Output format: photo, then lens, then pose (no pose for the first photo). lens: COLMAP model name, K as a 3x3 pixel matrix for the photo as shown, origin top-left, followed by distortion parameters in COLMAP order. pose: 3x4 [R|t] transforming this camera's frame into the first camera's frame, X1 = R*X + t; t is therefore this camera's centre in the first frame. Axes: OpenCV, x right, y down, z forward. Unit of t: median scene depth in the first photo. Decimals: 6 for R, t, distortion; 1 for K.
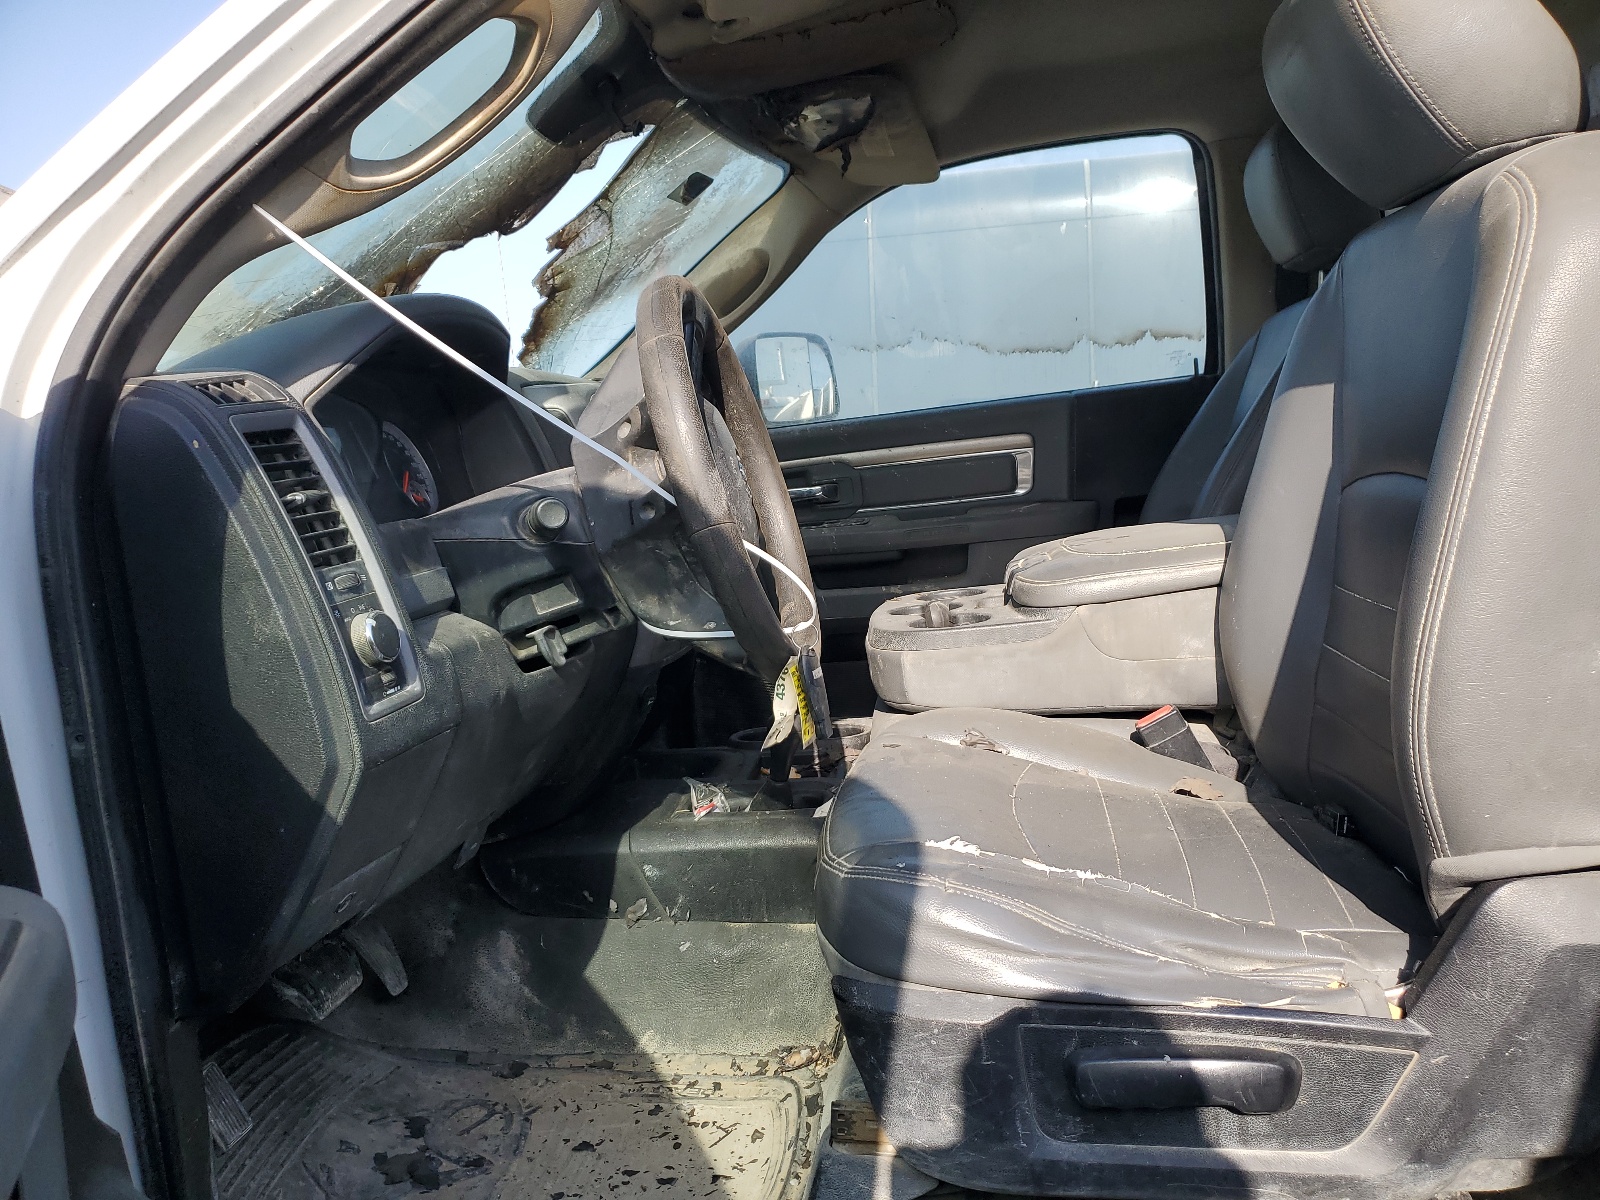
lens RADIAL K [[1330.8, 0, 800.0], [0, 1330.8, 600.0], [0, 0, 1]] dist [0.028256, -0.001503]
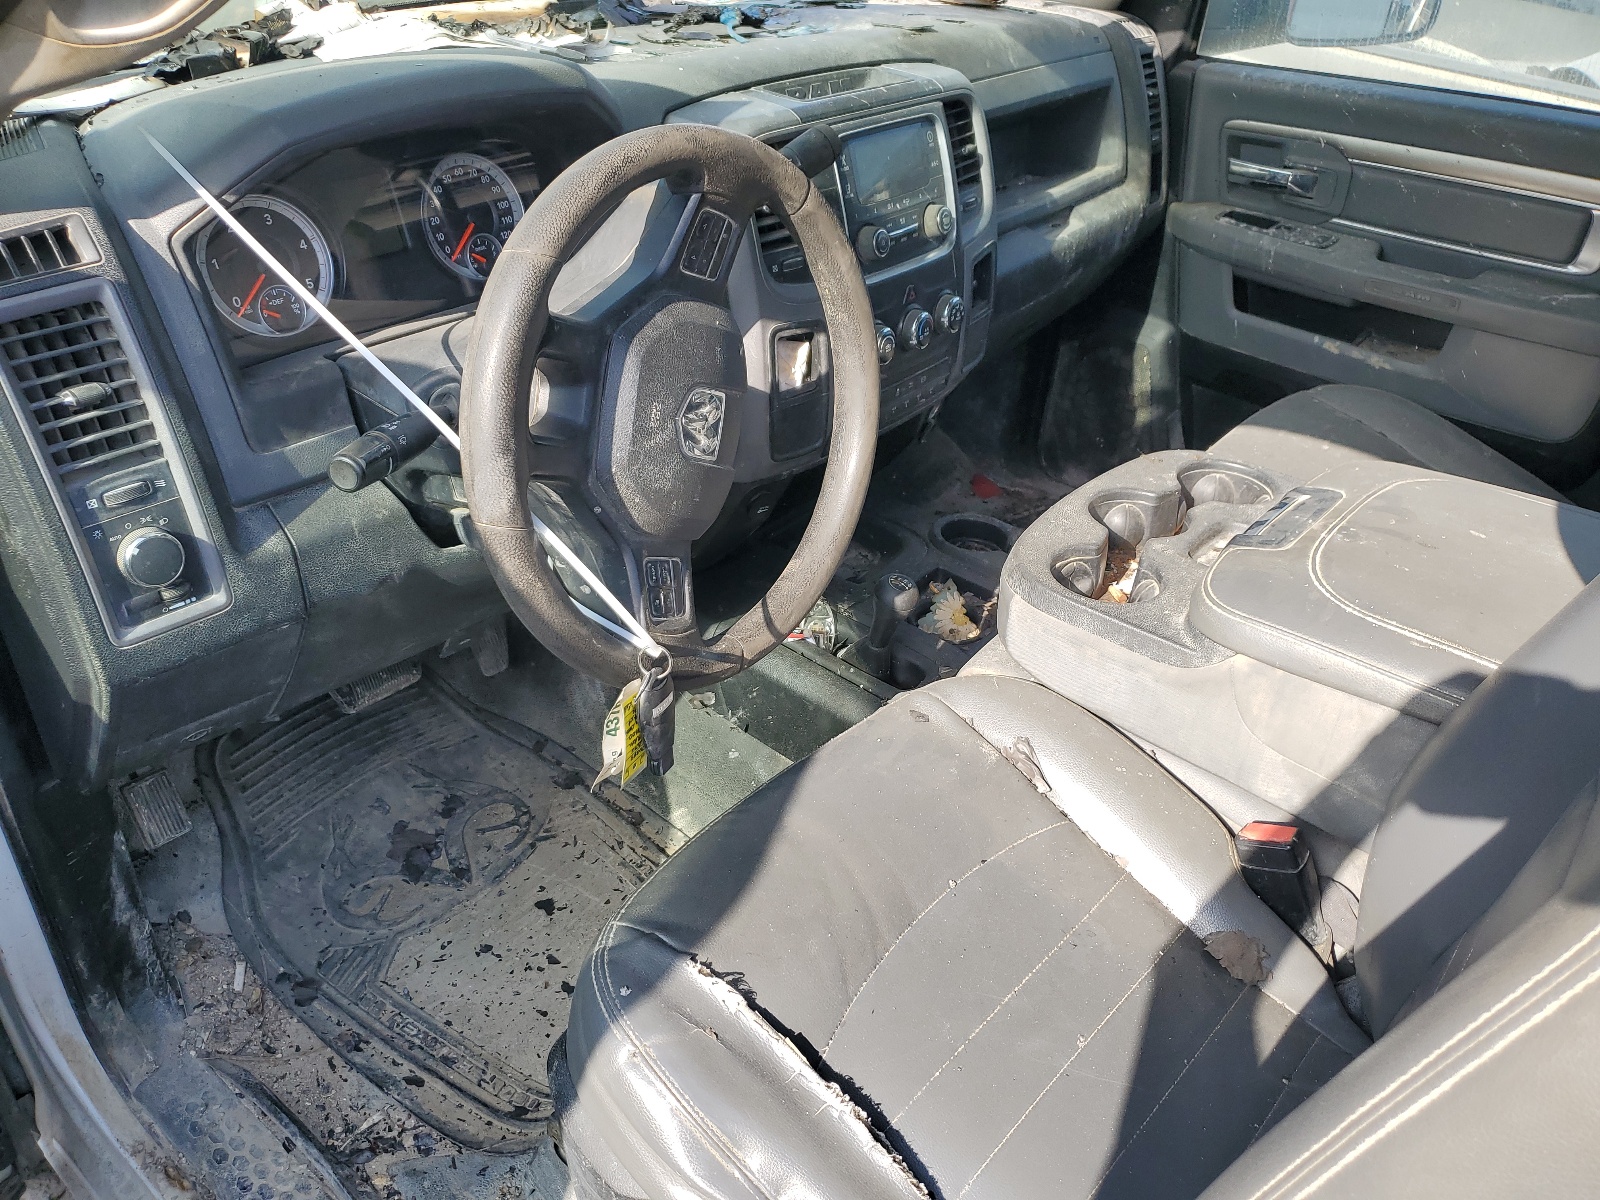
lens RADIAL K [[1330.8, 0, 800.0], [0, 1330.8, 600.0], [0, 0, 1]] dist [0.028256, -0.001503]
pose [[0.815956, 0.423003, -0.394061, 0.383766], [-0.184527, 0.836542, 0.515895, -0.456447], [0.547873, -0.348232, 0.760637, 0.471145]]
